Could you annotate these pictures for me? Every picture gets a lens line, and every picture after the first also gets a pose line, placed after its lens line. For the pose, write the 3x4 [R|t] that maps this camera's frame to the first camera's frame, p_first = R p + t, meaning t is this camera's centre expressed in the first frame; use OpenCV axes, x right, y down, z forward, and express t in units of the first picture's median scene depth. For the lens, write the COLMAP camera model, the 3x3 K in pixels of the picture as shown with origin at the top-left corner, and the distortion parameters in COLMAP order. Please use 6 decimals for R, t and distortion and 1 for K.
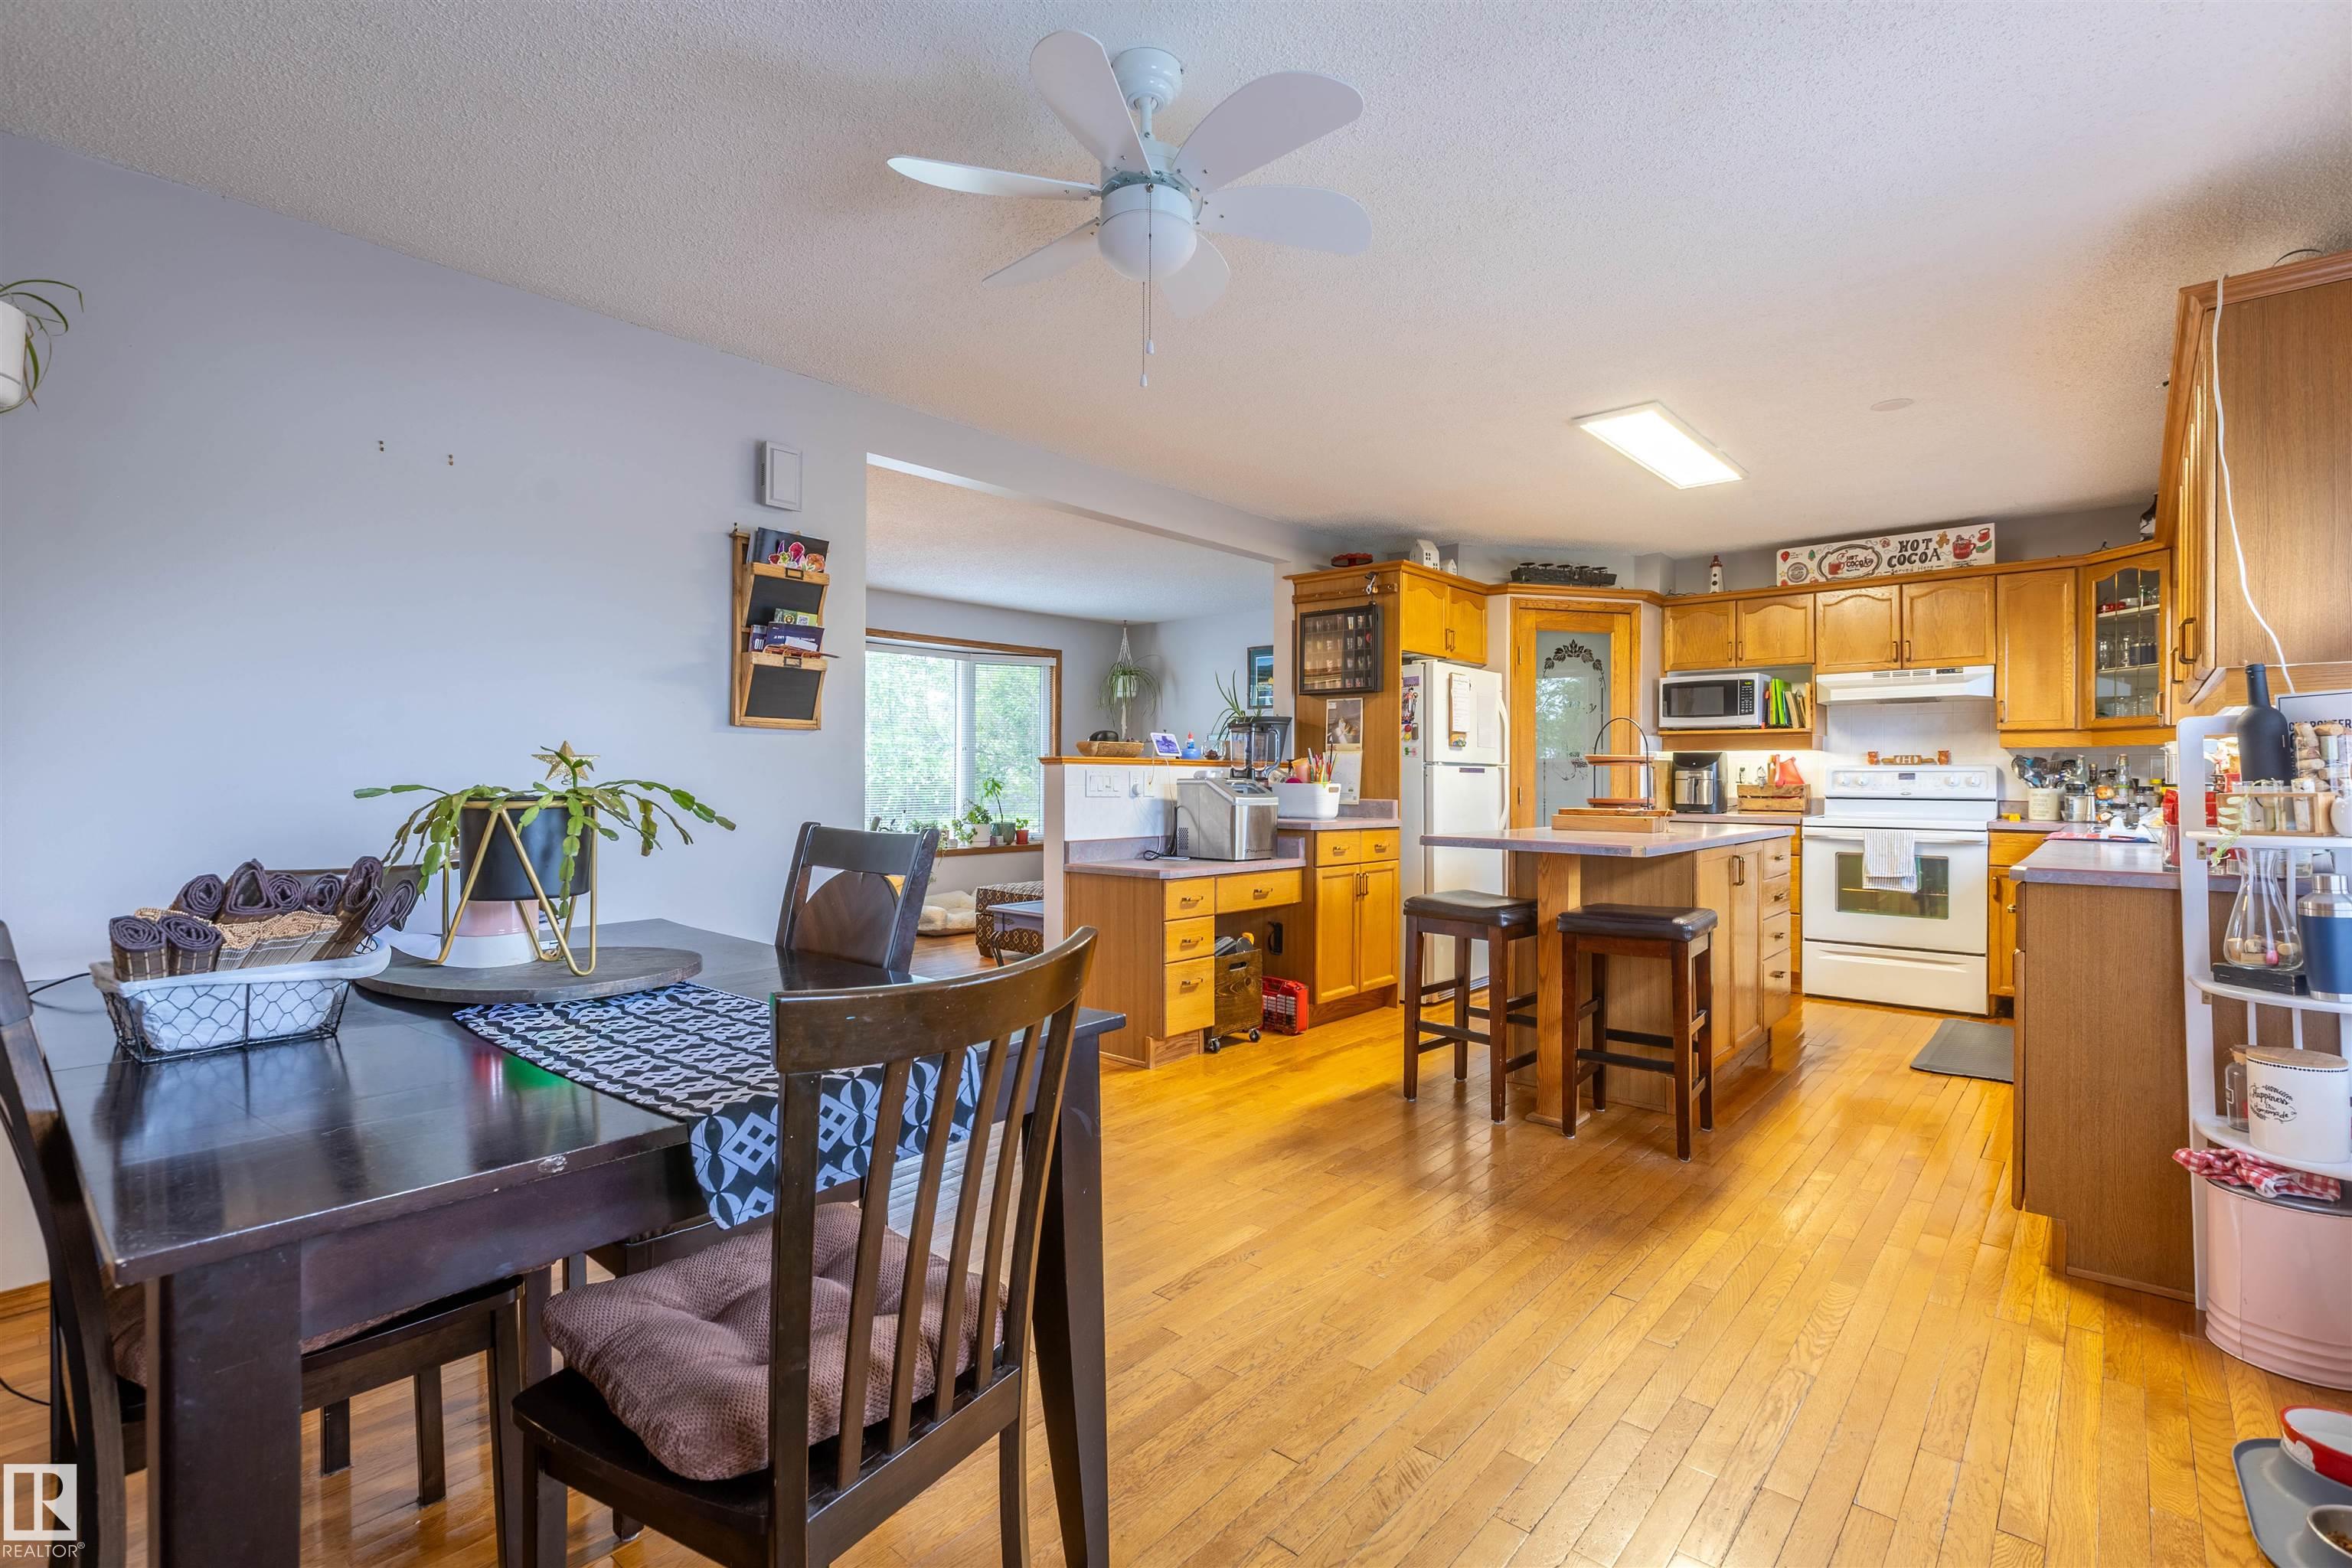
lens RADIAL K [[1072.4, 0, 1170.5], [0, 1072.4, 781.1], [0, 0, 1]] dist [0.001814, 0.000377]
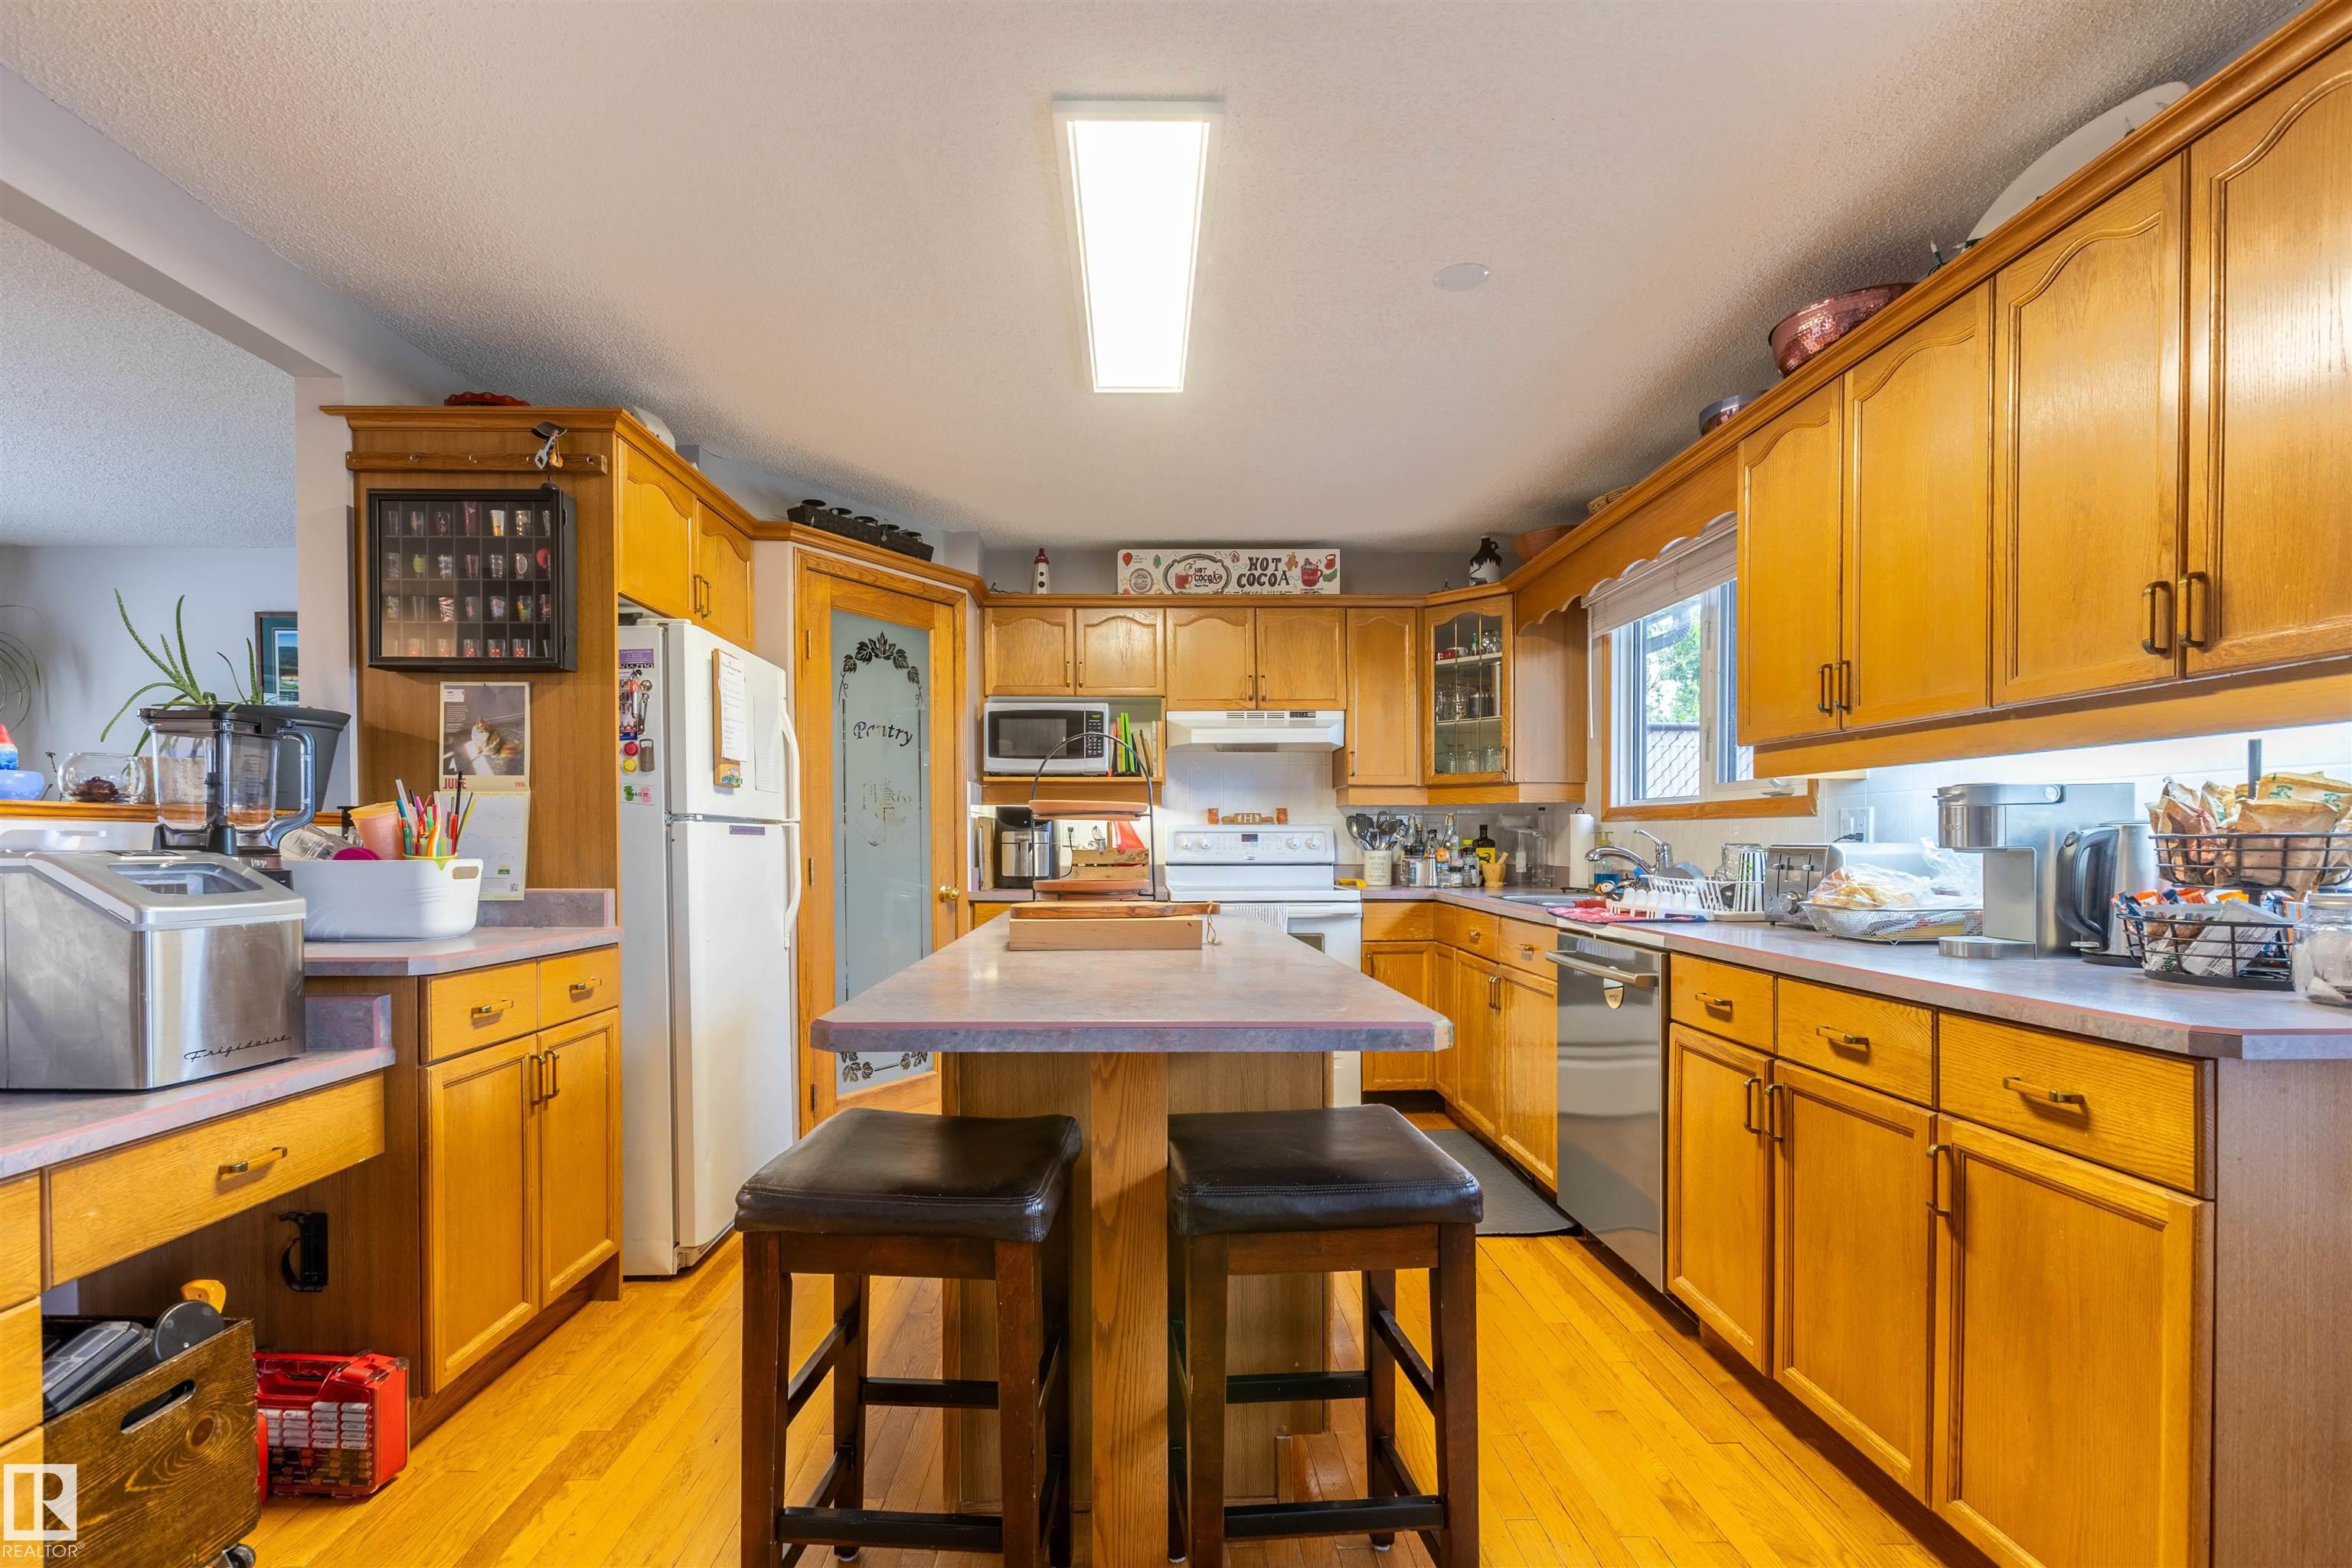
lens RADIAL K [[1072.4, 0, 1155.3], [0, 1072.4, 853.0], [0, 0, 1]] dist [0.001814, 0.000377]
pose [[0.732483, -0.014076, 0.680640, 0.054198], [0.007727, 0.999894, 0.012364, -0.003592], [-0.680742, -0.003797, 0.732514, 0.447448]]
